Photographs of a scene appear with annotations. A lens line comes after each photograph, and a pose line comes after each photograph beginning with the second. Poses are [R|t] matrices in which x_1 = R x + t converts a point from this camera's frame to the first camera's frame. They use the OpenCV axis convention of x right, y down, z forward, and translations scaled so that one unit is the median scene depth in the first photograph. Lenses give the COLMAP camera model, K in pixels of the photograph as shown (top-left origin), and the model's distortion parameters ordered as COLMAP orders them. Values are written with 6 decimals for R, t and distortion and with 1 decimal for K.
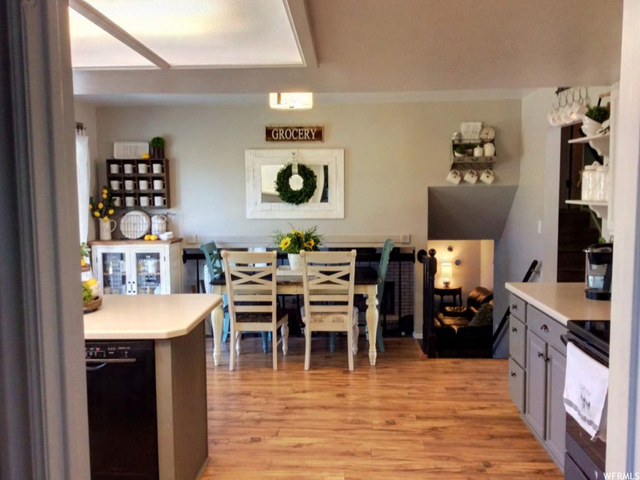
lens RADIAL K [[583.8, 0, 320.1], [0, 583.8, 240.6], [0, 0, 1]] dist [0.047350, 0.000000]
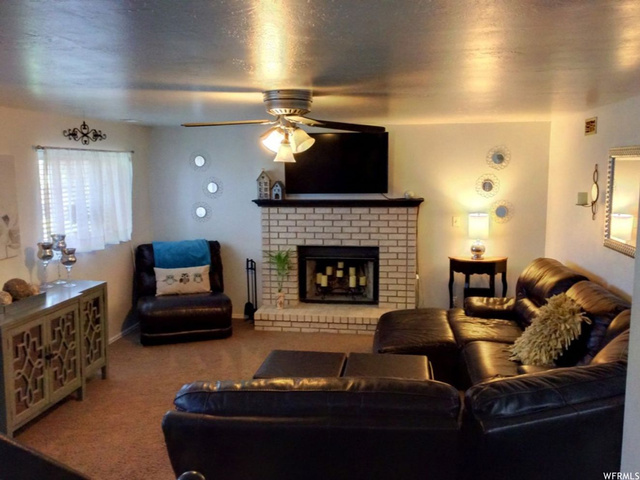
lens RADIAL K [[583.8, 0, 320.0], [0, 583.8, 238.4], [0, 0, 1]] dist [0.047350, 0.000000]
pose [[0.995019, 0.013033, -0.098834, 0.136517], [-0.009214, 0.999197, 0.039003, 0.046125], [0.099263, -0.037899, 0.994339, 0.502476]]
